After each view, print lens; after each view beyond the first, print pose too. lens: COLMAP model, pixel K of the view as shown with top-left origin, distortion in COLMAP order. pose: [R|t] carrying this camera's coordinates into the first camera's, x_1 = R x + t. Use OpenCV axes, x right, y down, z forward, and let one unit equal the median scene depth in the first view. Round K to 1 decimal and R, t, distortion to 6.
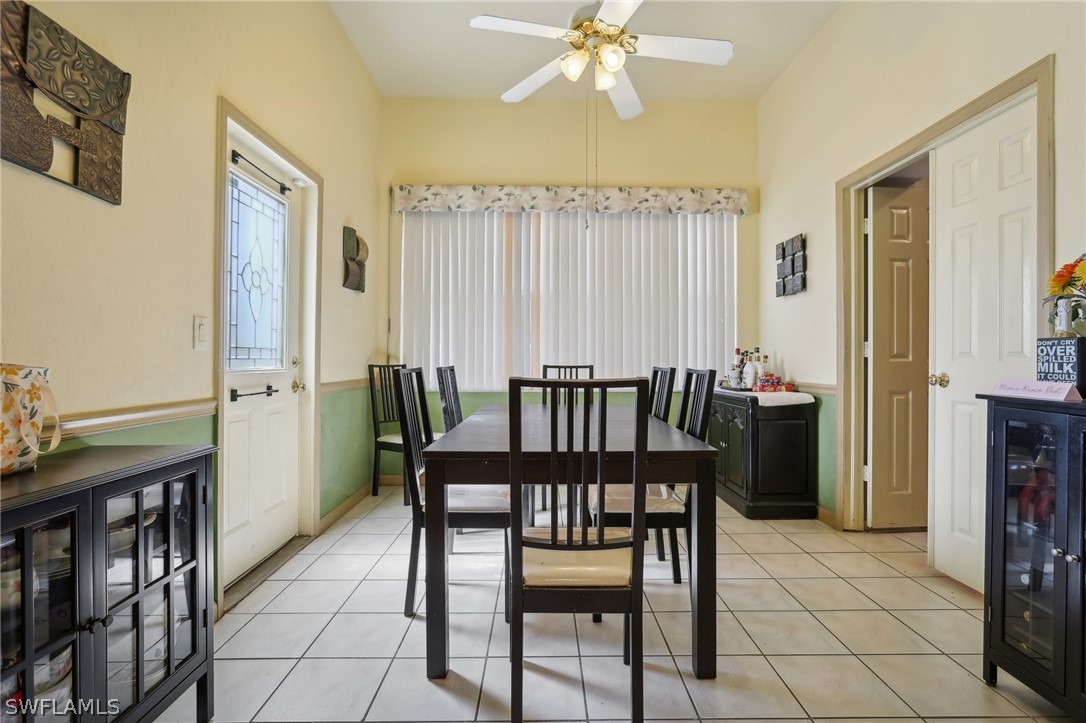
lens RADIAL K [[532.6, 0, 545.7], [0, 532.6, 358.9], [0, 0, 1]] dist [-0.046780, 0.034414]
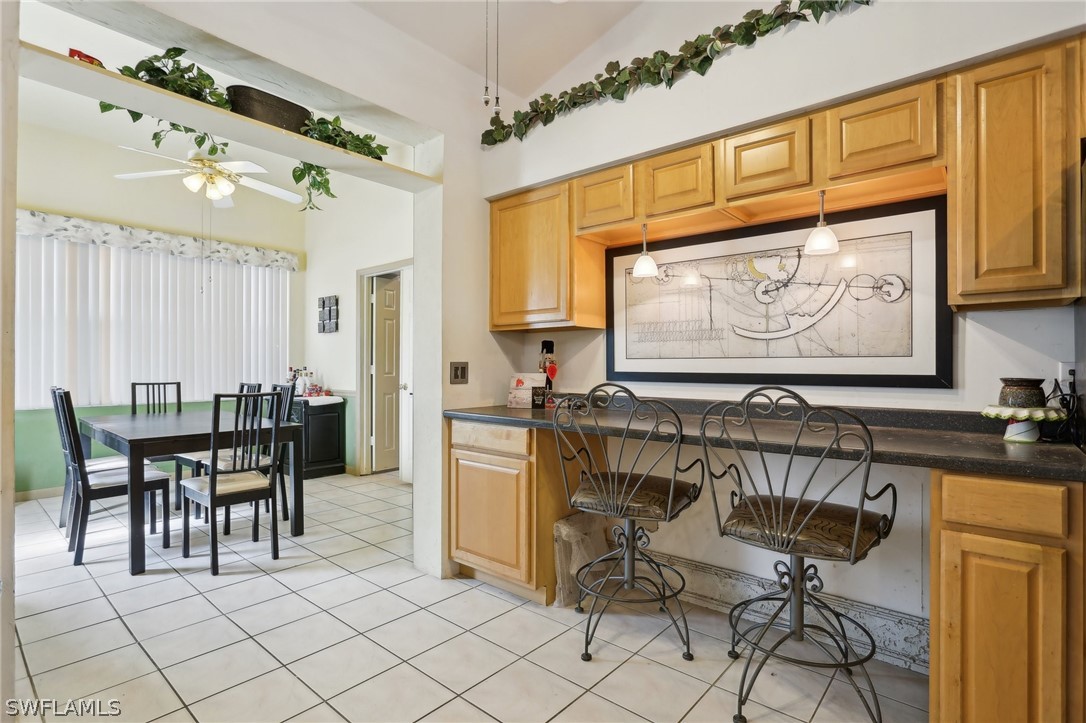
lens RADIAL K [[532.6, 0, 545.7], [0, 532.6, 358.9], [0, 0, 1]] dist [-0.046780, 0.034414]
pose [[0.658652, 0.006480, 0.752420, -0.287586], [0.001748, 0.999947, -0.010142, -0.030006], [-0.752446, 0.007995, 0.658606, -0.509946]]
